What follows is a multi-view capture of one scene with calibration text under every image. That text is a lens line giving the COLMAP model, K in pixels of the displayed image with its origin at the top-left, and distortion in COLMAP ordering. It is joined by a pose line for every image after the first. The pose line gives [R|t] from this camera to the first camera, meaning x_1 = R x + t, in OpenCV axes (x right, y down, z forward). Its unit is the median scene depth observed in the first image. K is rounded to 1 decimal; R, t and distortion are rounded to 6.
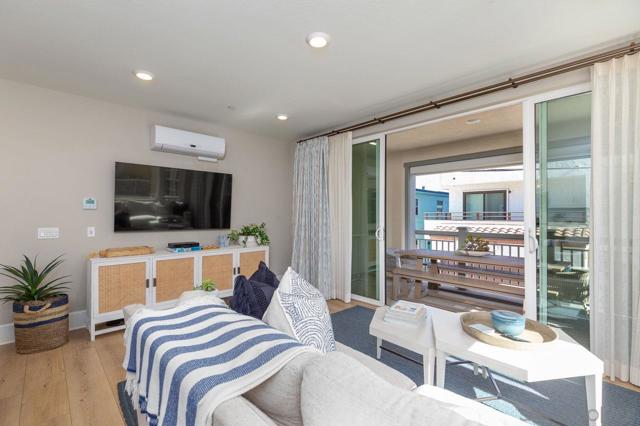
lens RADIAL K [[292.6, 0, 320.0], [0, 292.6, 213.0], [0, 0, 1]] dist [0.071639, -0.000030]
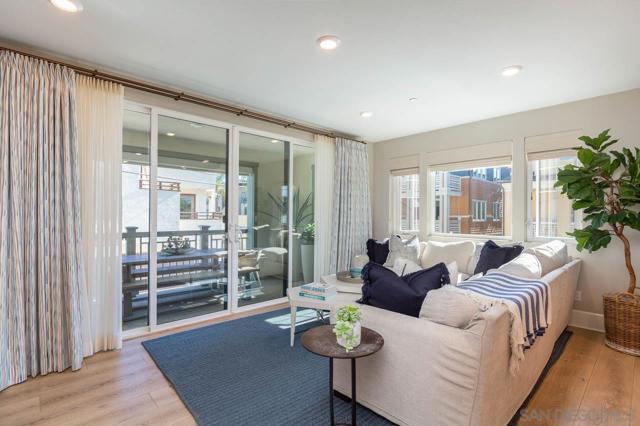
lens RADIAL K [[312.7, 0, 310.5], [0, 312.7, 214.2], [0, 0, 1]] dist [0.000036, -0.000067]
pose [[0.007027, -0.004140, 0.999967, -0.646043], [-0.000486, 0.999991, 0.004144, 0.002857], [-0.999975, -0.000515, 0.007025, 0.640159]]
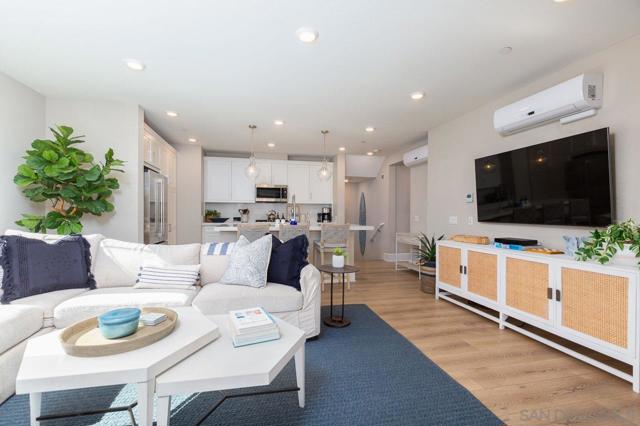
lens RADIAL K [[292.6, 0, 320.0], [0, 292.6, 213.0], [0, 0, 1]] dist [0.071639, -0.000030]
pose [[-0.479555, -0.016592, -0.877355, 0.569997], [-0.012655, 0.999848, -0.011991, 0.050385], [0.877421, 0.005352, -0.479692, 1.006559]]
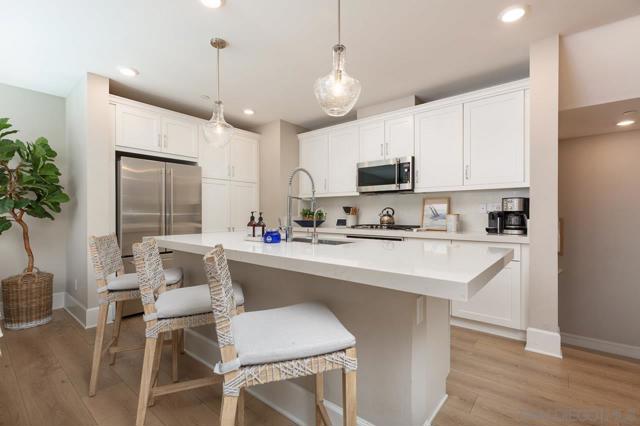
lens RADIAL K [[292.6, 0, 320.0], [0, 292.6, 213.0], [0, 0, 1]] dist [0.071639, -0.000030]
pose [[-0.991379, -0.004210, -0.130960, -0.536038], [-0.005302, 0.999954, 0.007992, 0.028356], [0.130921, 0.008618, -0.991355, 0.820824]]
